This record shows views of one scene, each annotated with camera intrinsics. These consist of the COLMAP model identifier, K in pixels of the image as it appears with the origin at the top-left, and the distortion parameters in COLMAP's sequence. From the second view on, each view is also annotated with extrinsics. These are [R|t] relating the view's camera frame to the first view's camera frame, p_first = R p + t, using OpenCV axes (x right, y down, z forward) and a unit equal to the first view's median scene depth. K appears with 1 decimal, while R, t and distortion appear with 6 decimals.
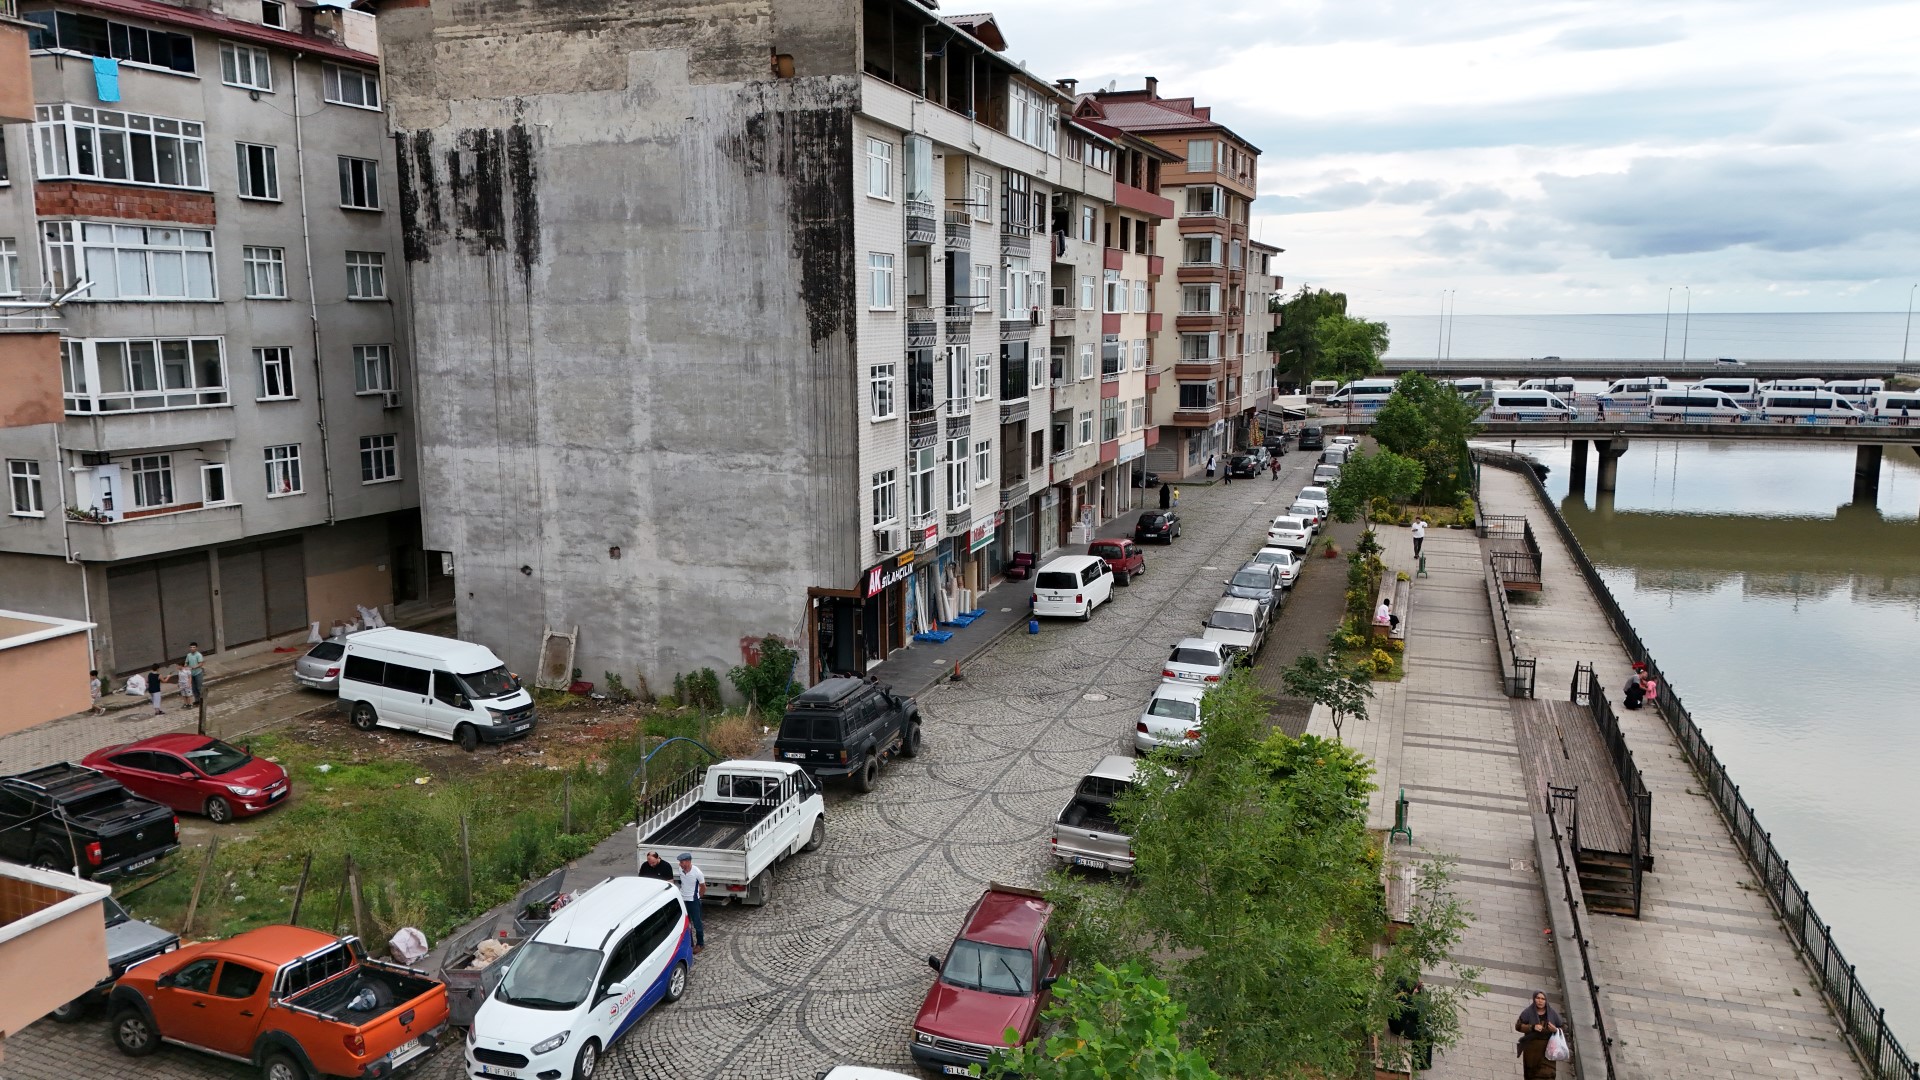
lens RADIAL K [[1406.5, 0, 960.0], [0, 1406.5, 540.0], [0, 0, 1]] dist [0.076370, -0.067774]
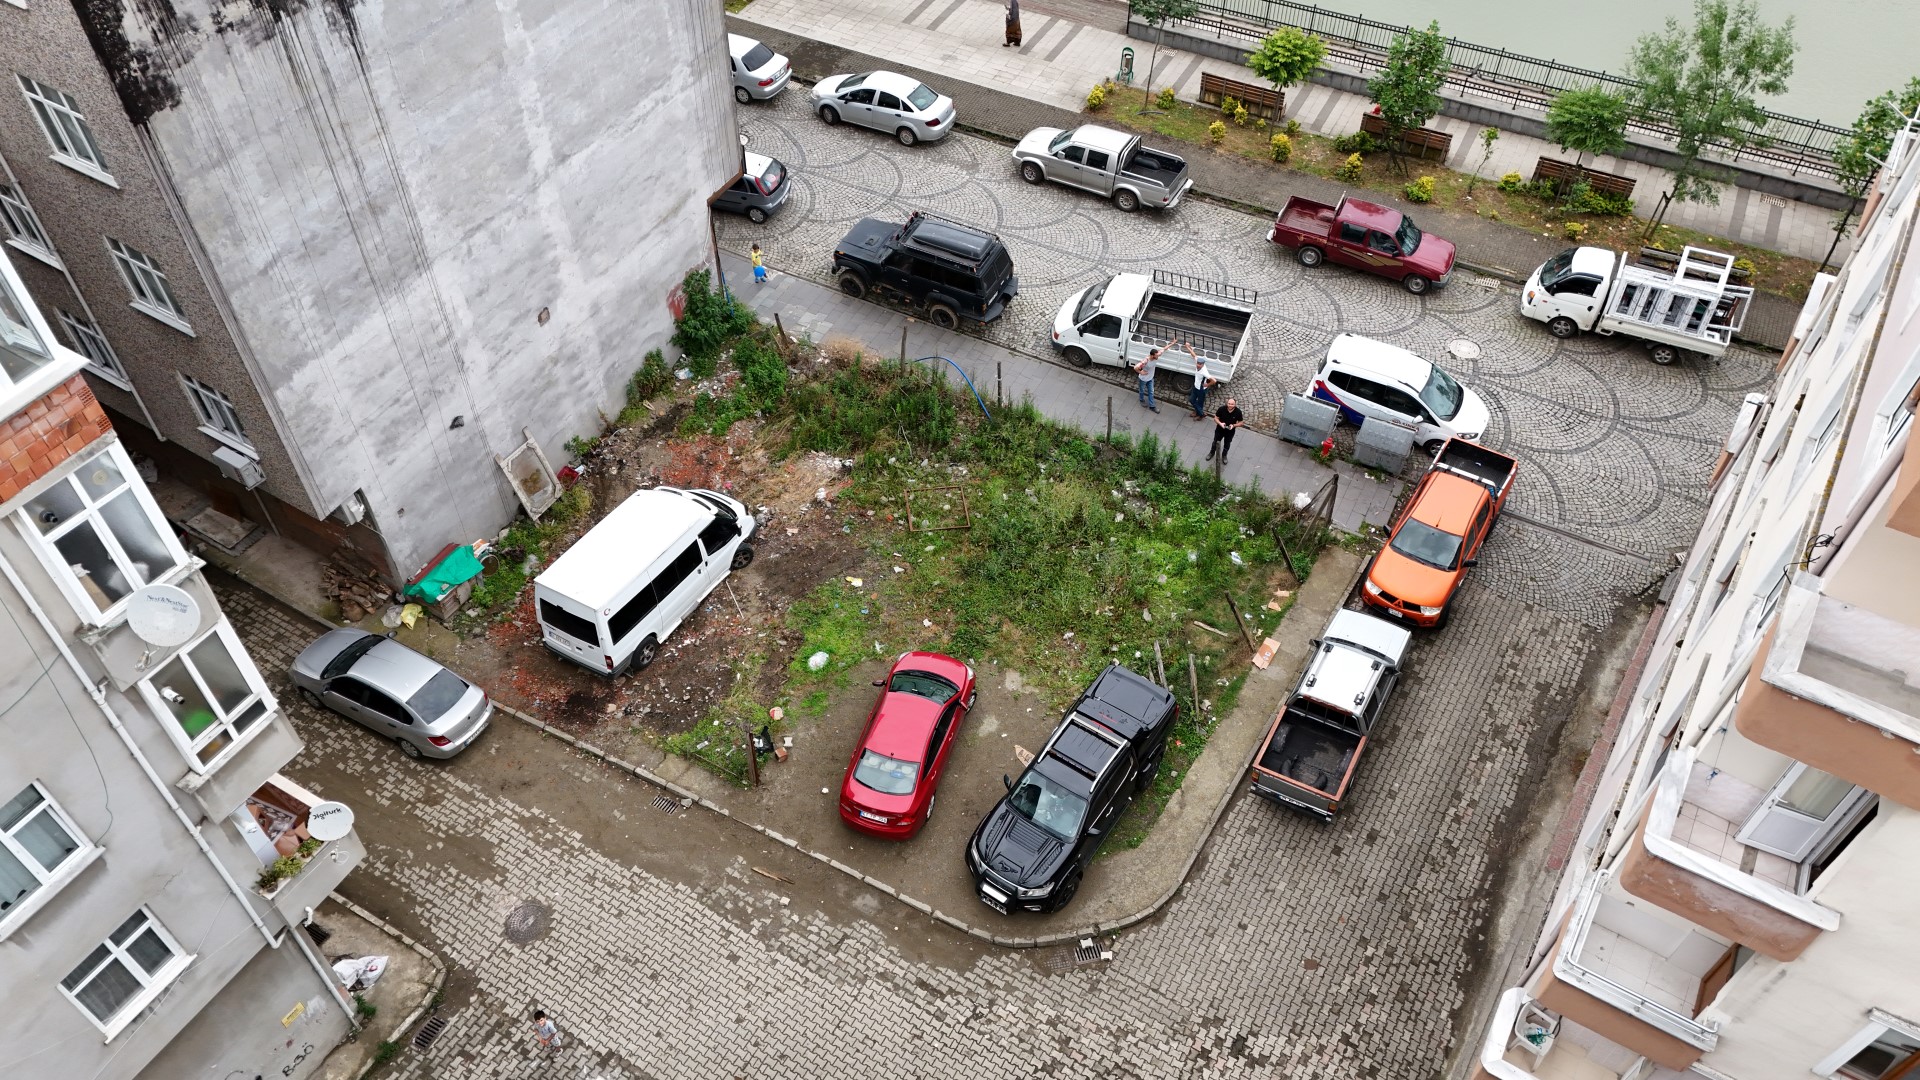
lens RADIAL K [[1399.8, 0, 954.5], [0, 1399.8, 538.8], [0, 0, 1]] dist [0.070213, -0.072938]
pose [[0.143235, -0.734995, 0.662772, -0.811304], [0.144385, 0.678031, 0.720713, -0.430041], [-0.979100, -0.007537, 0.203240, 0.628577]]
